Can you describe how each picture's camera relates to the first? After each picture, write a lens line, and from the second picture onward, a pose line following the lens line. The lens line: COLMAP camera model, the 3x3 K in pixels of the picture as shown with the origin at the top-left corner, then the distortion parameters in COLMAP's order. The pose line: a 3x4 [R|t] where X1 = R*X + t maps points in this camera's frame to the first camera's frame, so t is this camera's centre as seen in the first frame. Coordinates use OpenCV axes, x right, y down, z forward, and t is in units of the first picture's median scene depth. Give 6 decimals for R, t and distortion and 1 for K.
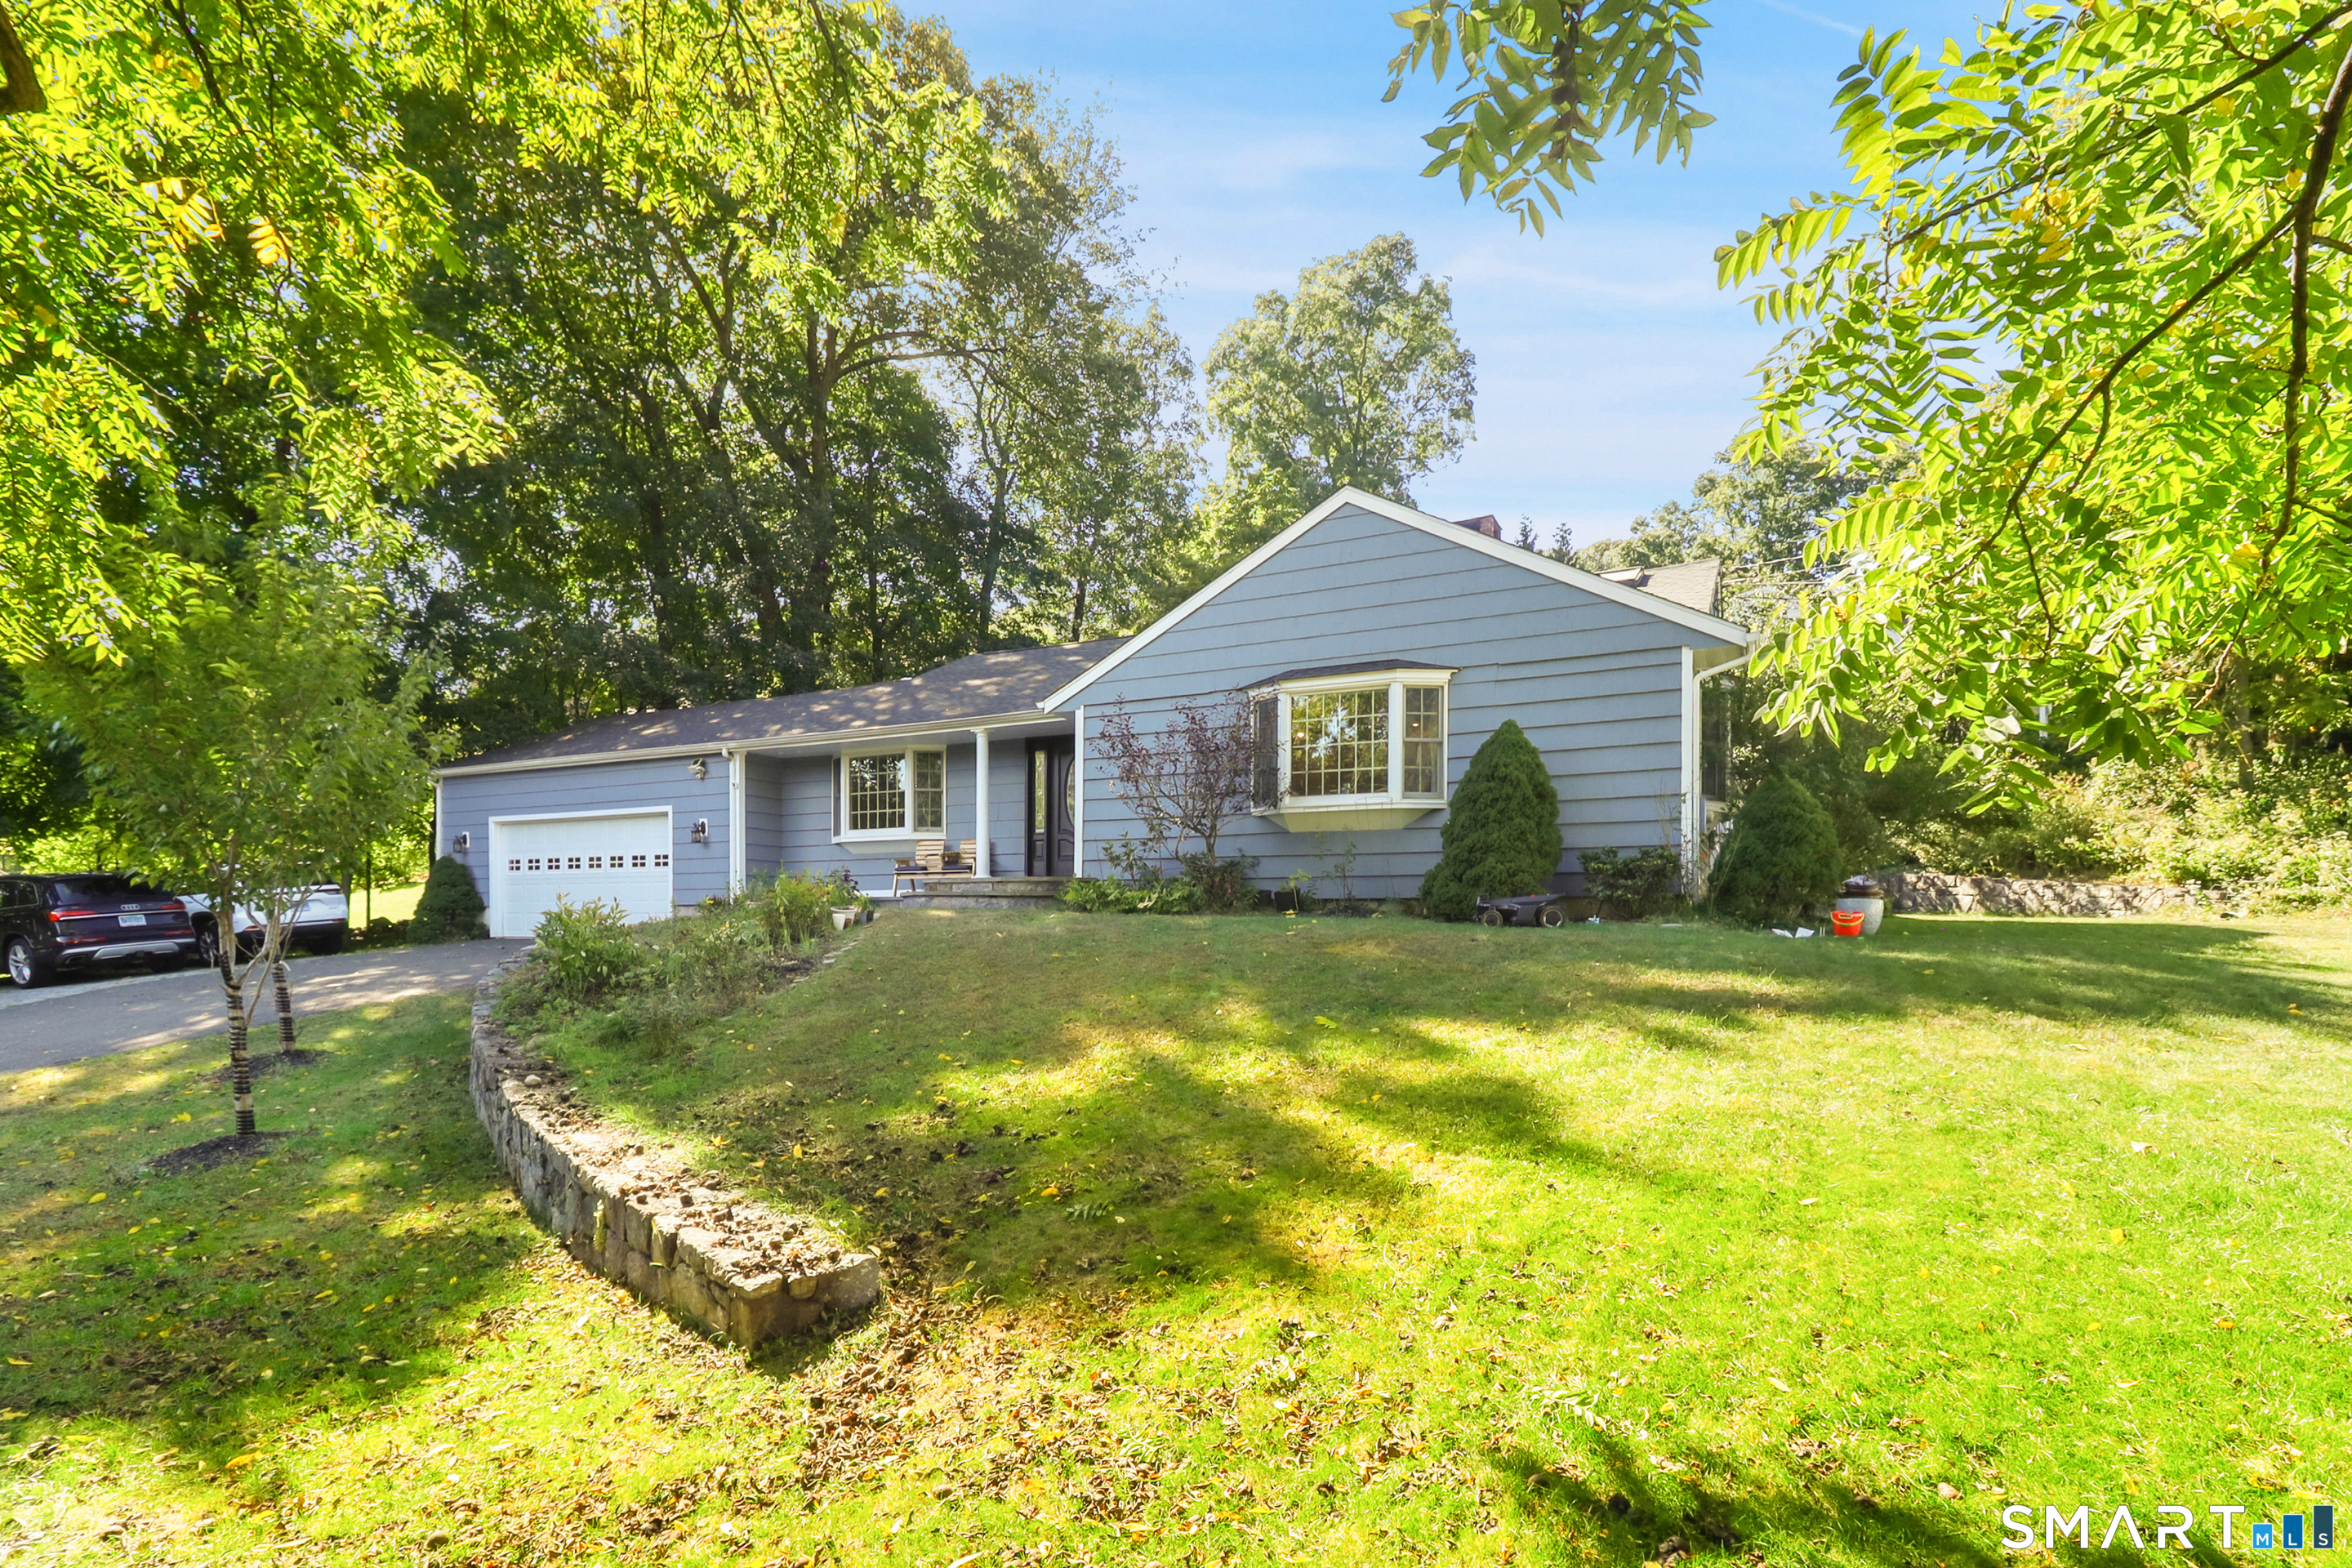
lens RADIAL K [[1082.1, 0, 1152.7], [0, 1082.1, 828.9], [0, 0, 1]] dist [0.004275, -0.000114]
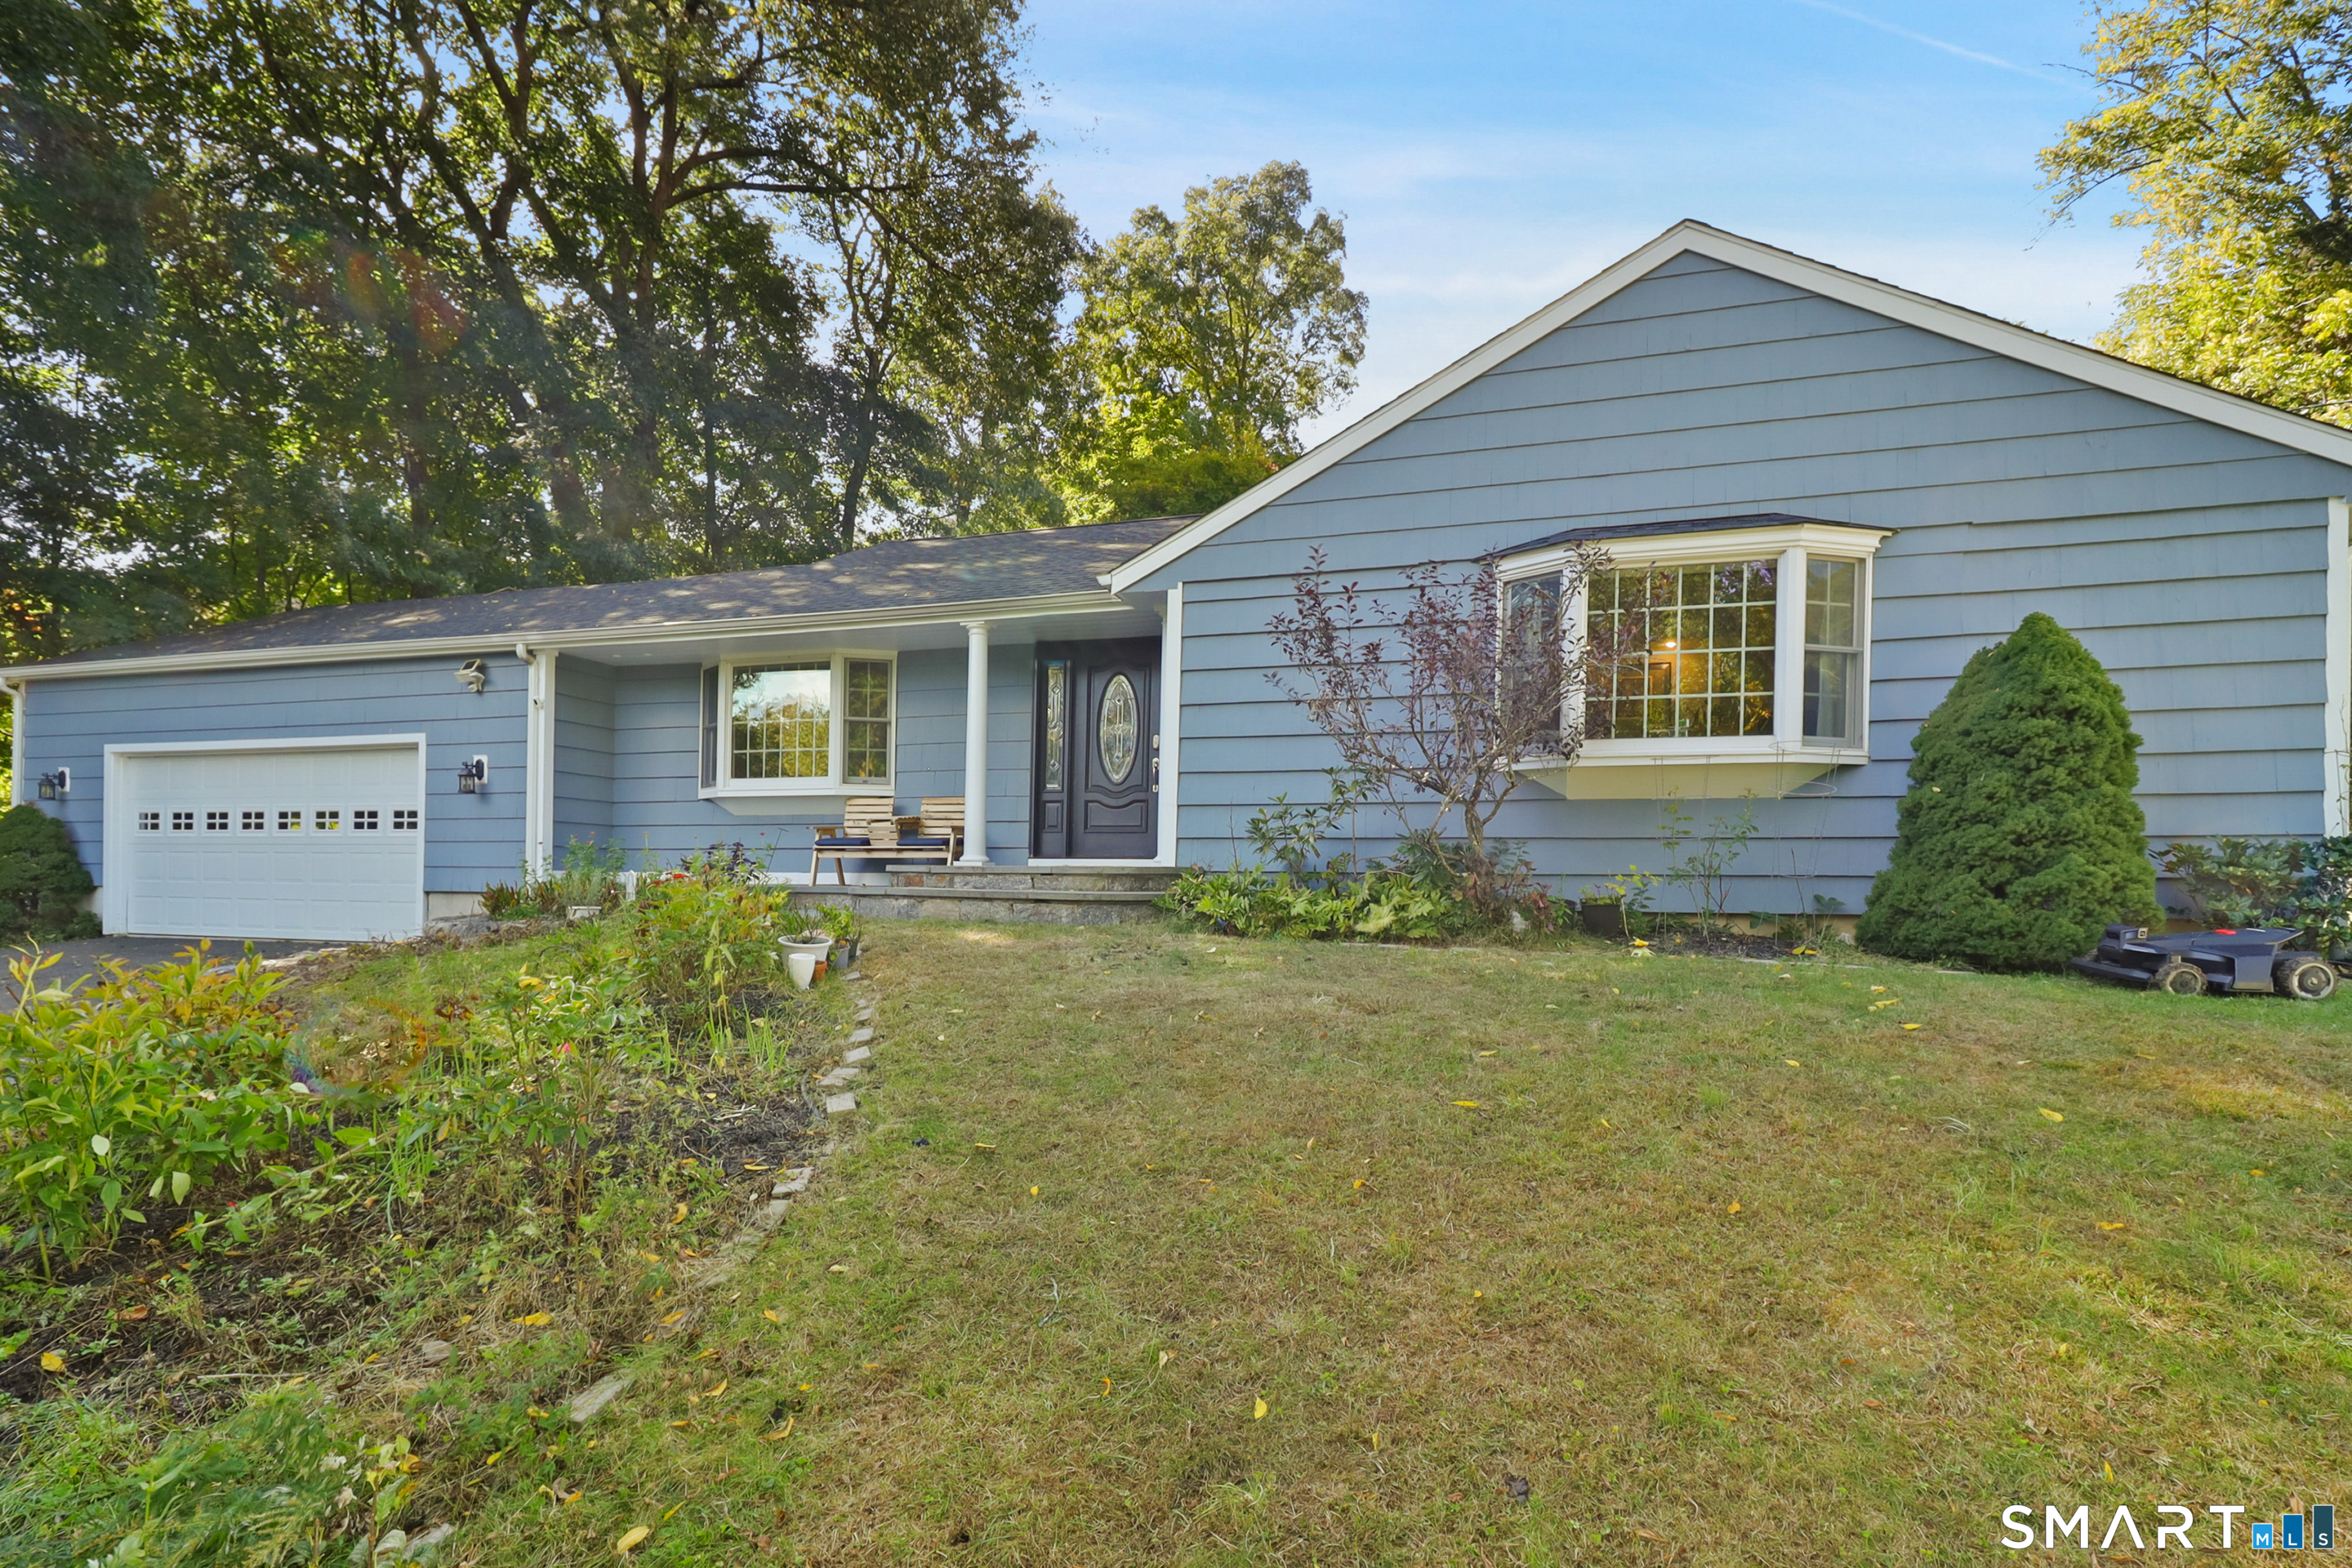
lens RADIAL K [[1082.1, 0, 1178.6], [0, 1082.1, 786.2], [0, 0, 1]] dist [0.004275, -0.000114]
pose [[0.982396, 0.020092, 0.185727, -0.134123], [-0.020468, 0.999790, 0.000109, 0.000113], [-0.185686, -0.003909, 0.982601, 0.308181]]
